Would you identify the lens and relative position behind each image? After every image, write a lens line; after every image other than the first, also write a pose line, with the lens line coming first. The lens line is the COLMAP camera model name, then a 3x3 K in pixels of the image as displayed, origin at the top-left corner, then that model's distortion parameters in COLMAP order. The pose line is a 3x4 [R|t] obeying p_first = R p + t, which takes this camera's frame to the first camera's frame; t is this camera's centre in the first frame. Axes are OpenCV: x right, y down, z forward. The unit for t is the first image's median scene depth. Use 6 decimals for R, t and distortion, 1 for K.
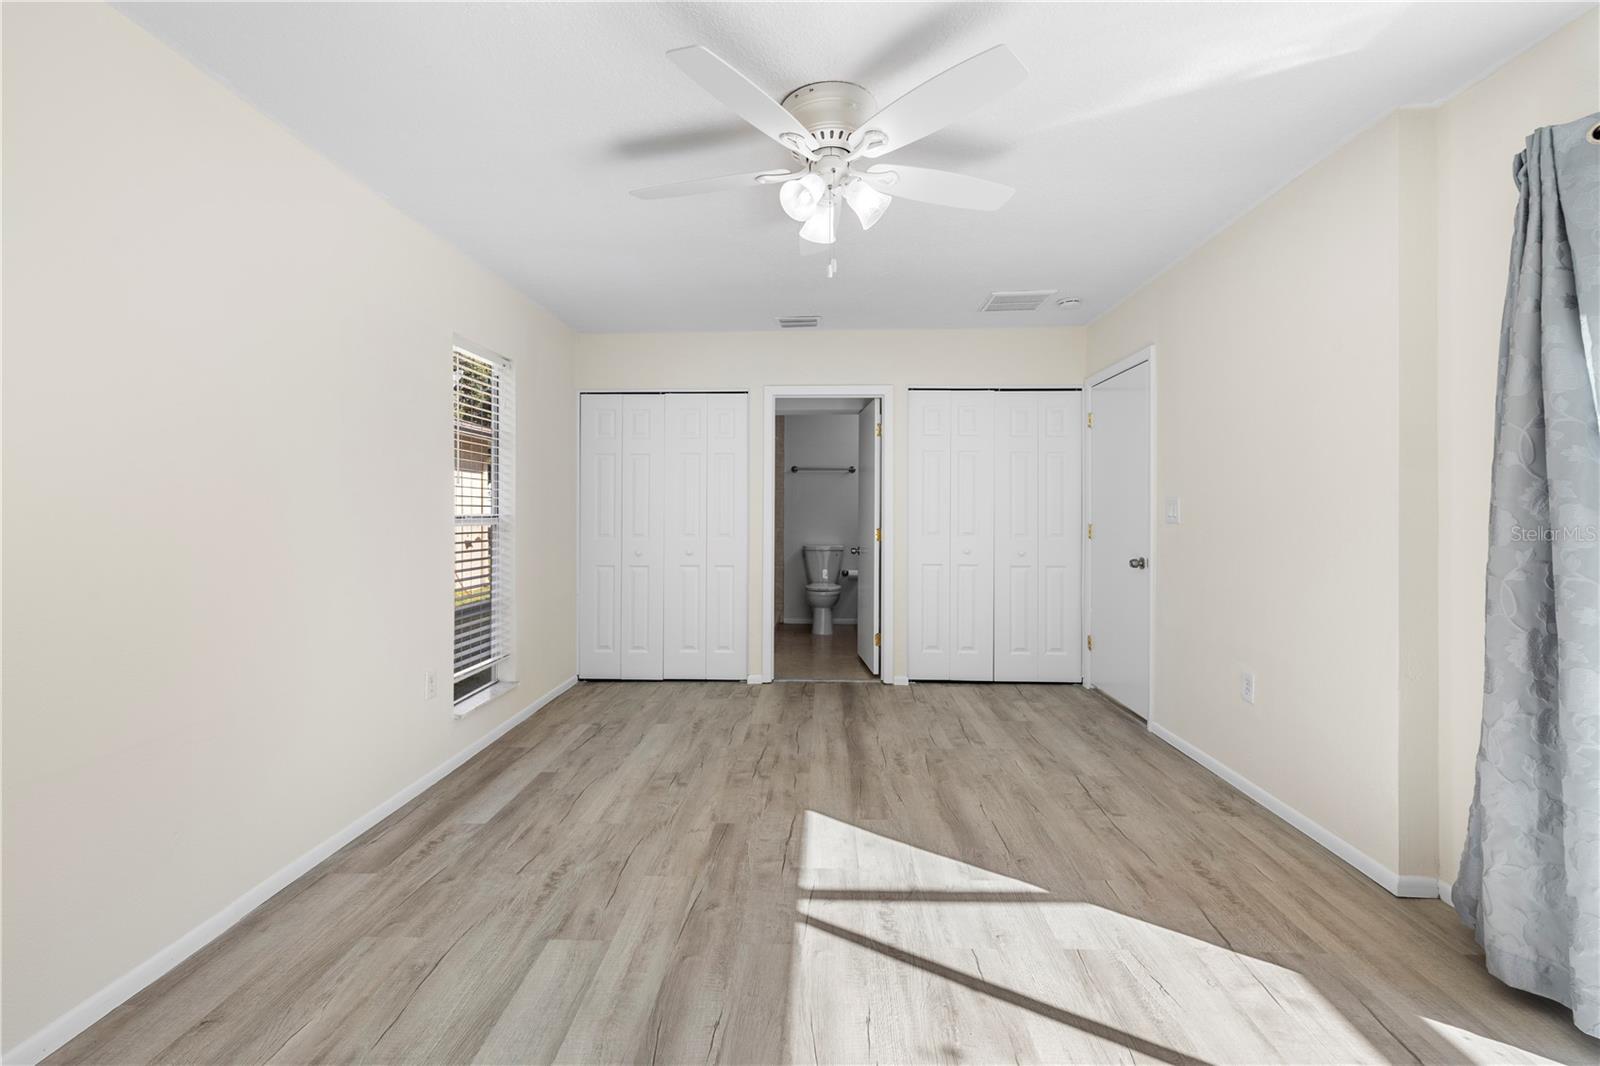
lens RADIAL K [[672.0, 0, 799.1], [0, 672.0, 531.4], [0, 0, 1]] dist [0.001493, -0.000033]
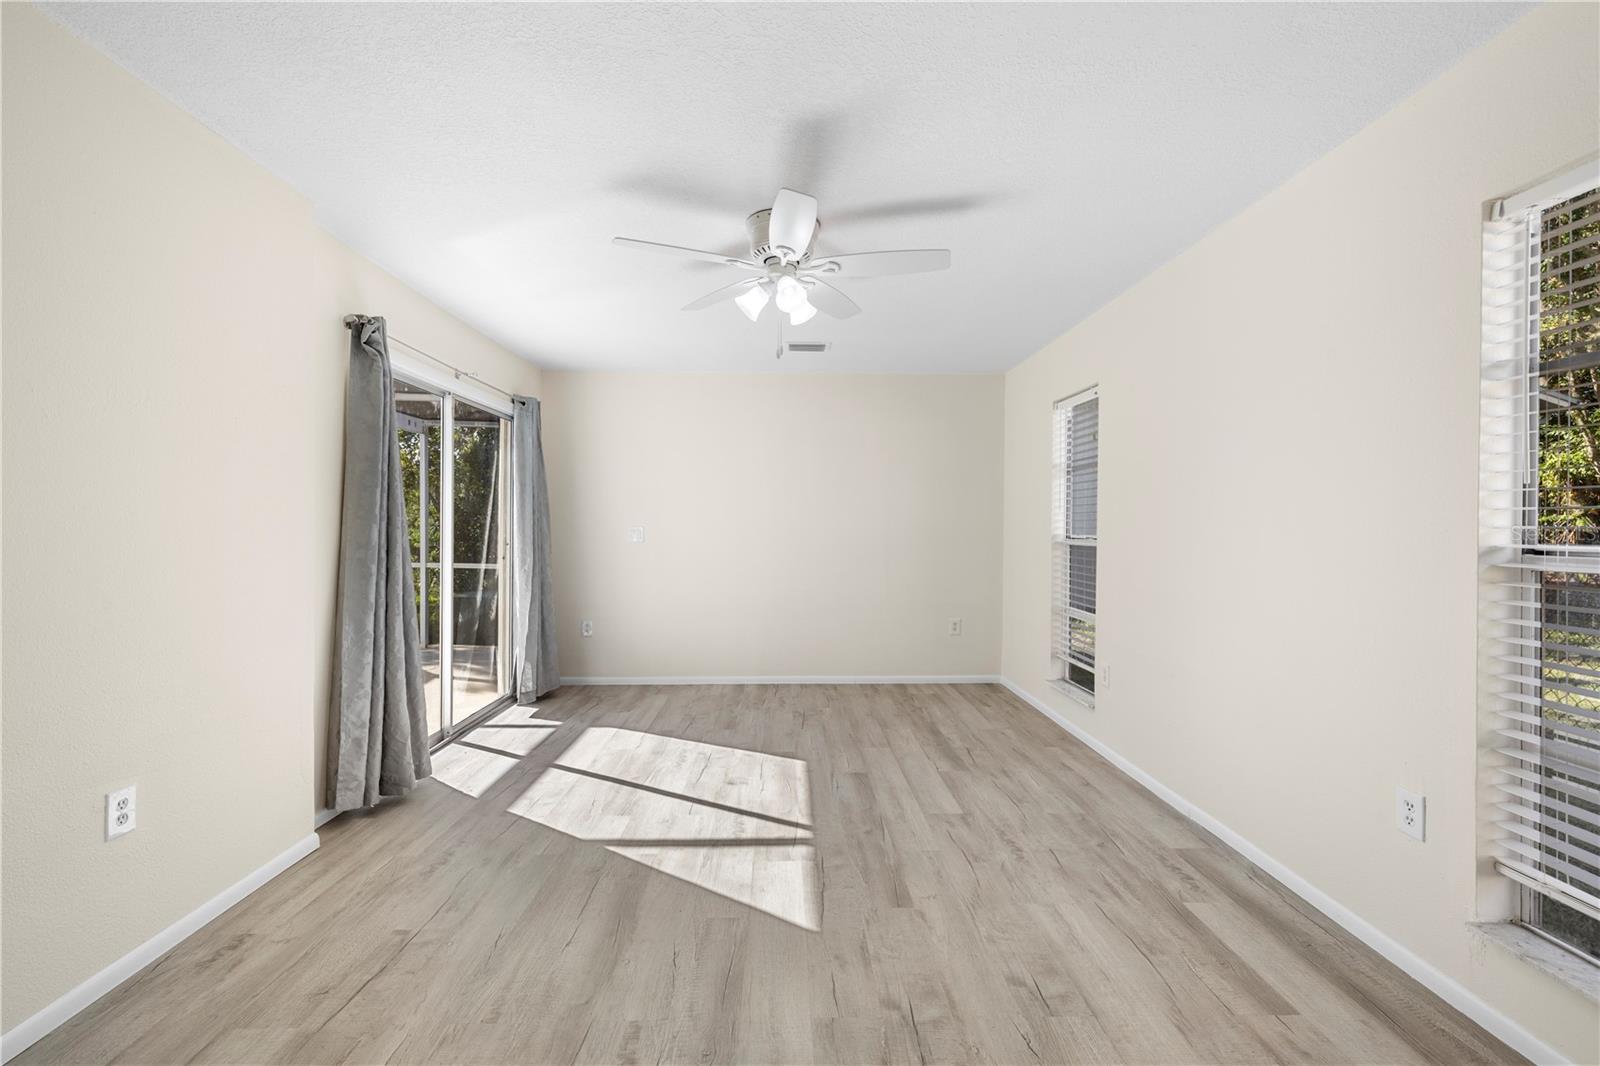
lens RADIAL K [[672.0, 0, 799.1], [0, 672.0, 531.4], [0, 0, 1]] dist [0.001493, -0.000033]
pose [[-0.998103, -0.001330, -0.061550, 0.081786], [-0.003584, 0.999327, 0.036513, -0.075265], [0.061460, 0.036665, -0.997436, 2.061394]]
